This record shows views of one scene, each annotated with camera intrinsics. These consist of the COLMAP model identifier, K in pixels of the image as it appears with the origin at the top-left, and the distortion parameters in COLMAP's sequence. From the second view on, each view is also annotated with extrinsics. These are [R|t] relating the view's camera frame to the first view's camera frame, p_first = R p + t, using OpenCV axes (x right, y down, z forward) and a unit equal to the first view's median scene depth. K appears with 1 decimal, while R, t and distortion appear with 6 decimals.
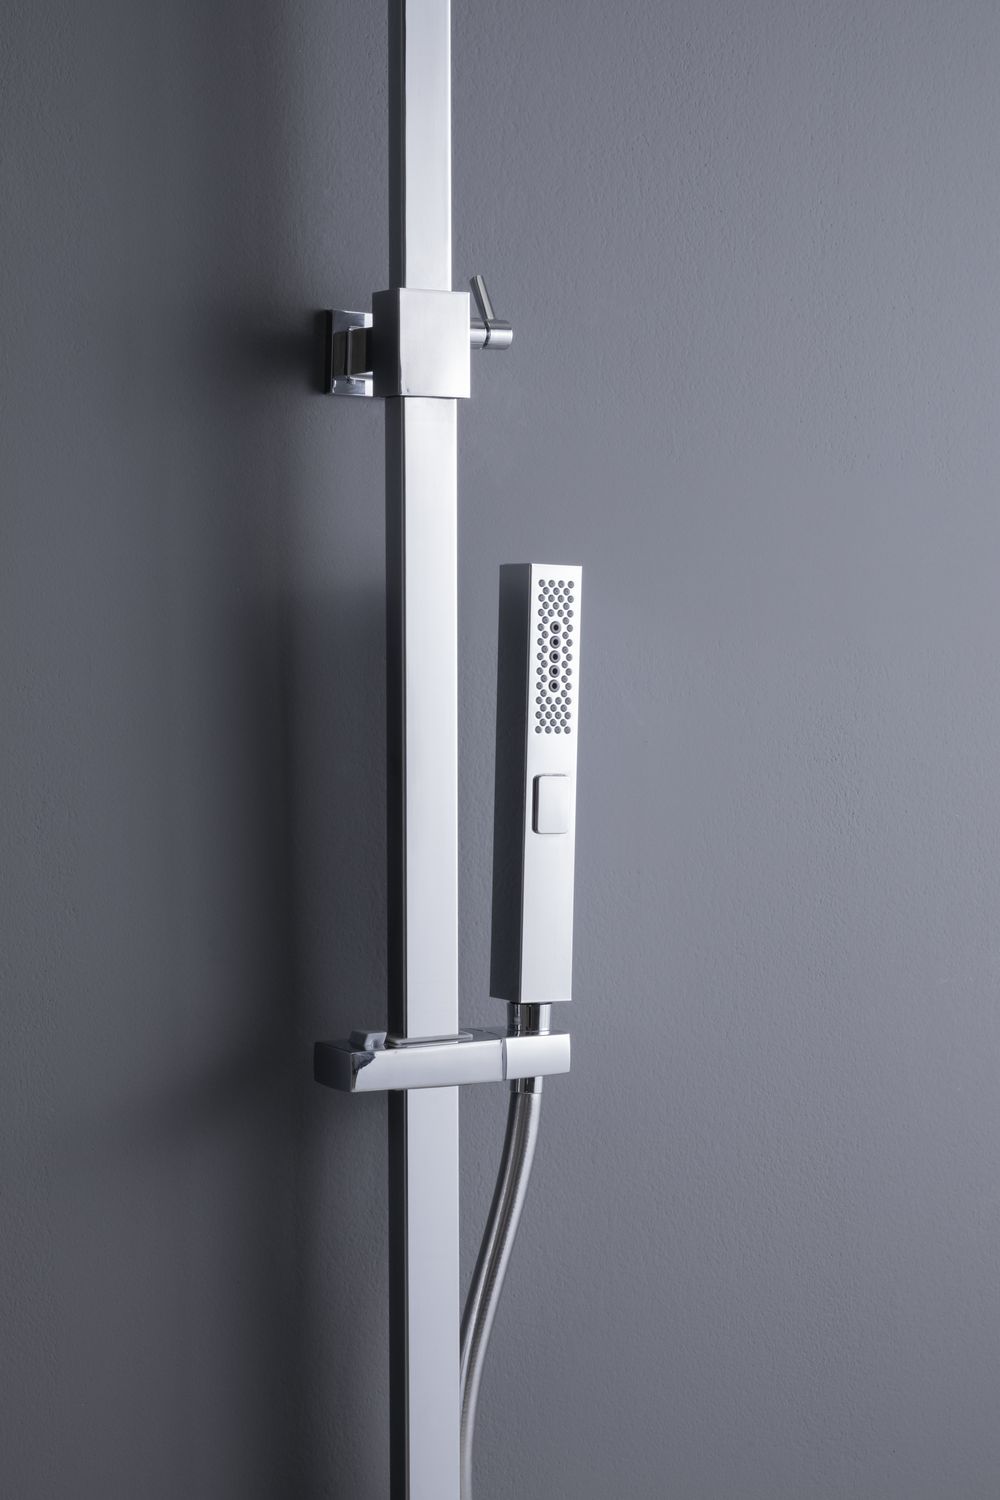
lens RADIAL K [[2902.3, 0, 493.5], [0, 2902.3, 745.9], [0, 0, 1]] dist [0.056736, 0.000000]
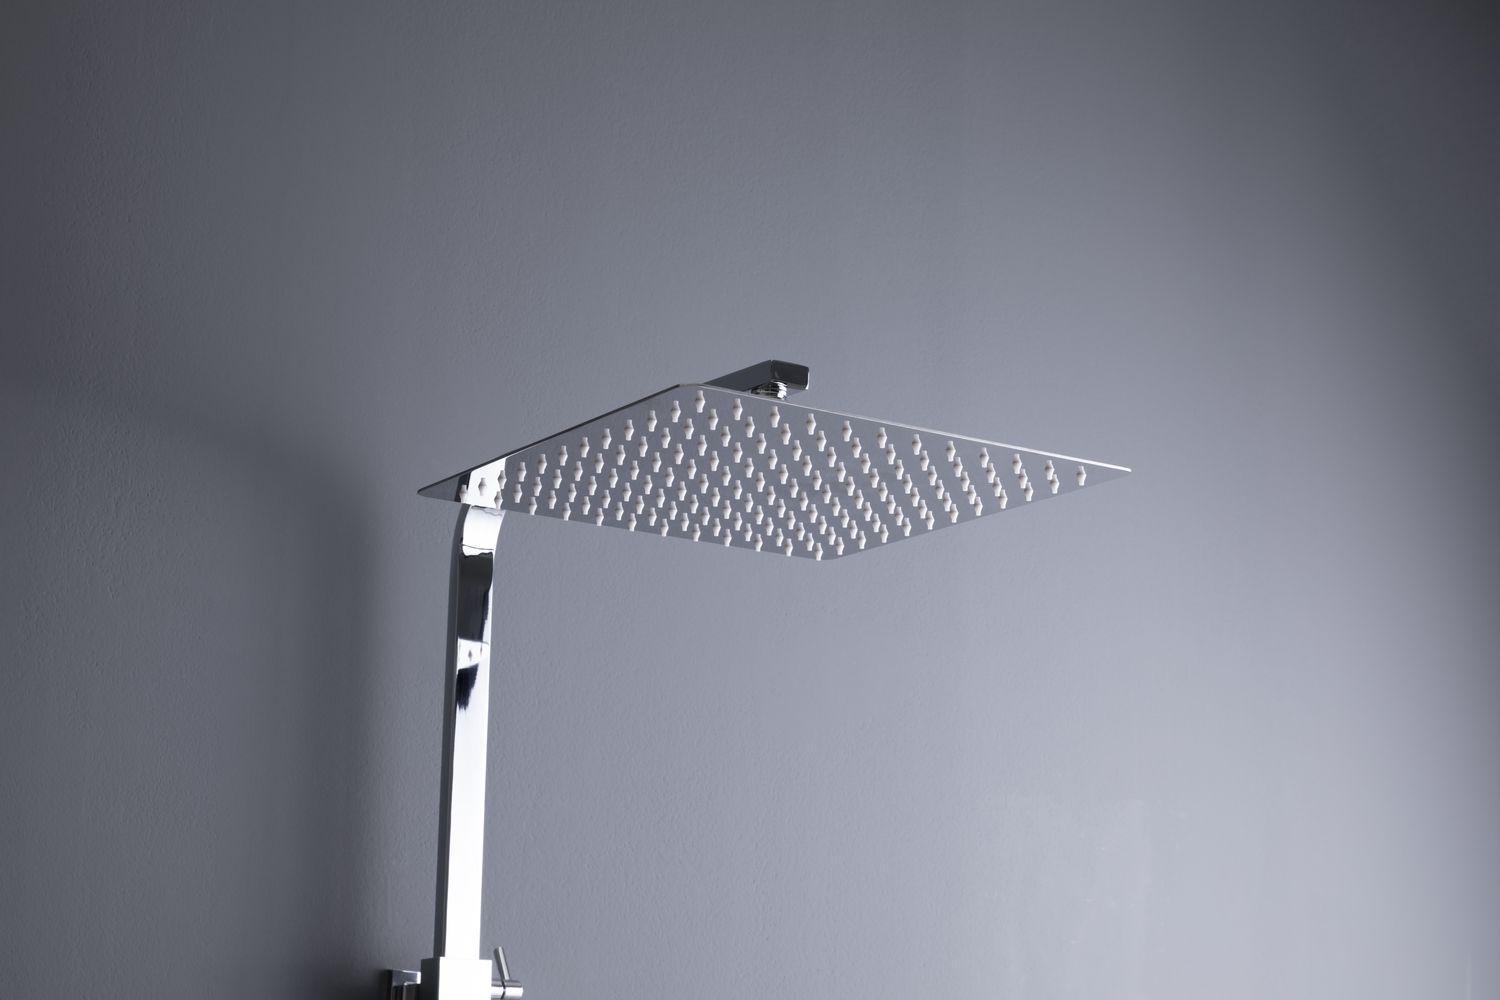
lens RADIAL K [[2902.3, 0, 760.1], [0, 2902.3, 505.8], [0, 0, 1]] dist [0.056736, 0.000000]
pose [[0.997717, 0.033738, 0.058494, 0.030486], [-0.015701, 0.958406, -0.284976, 0.029951], [-0.065676, 0.283407, 0.956748, -0.396922]]
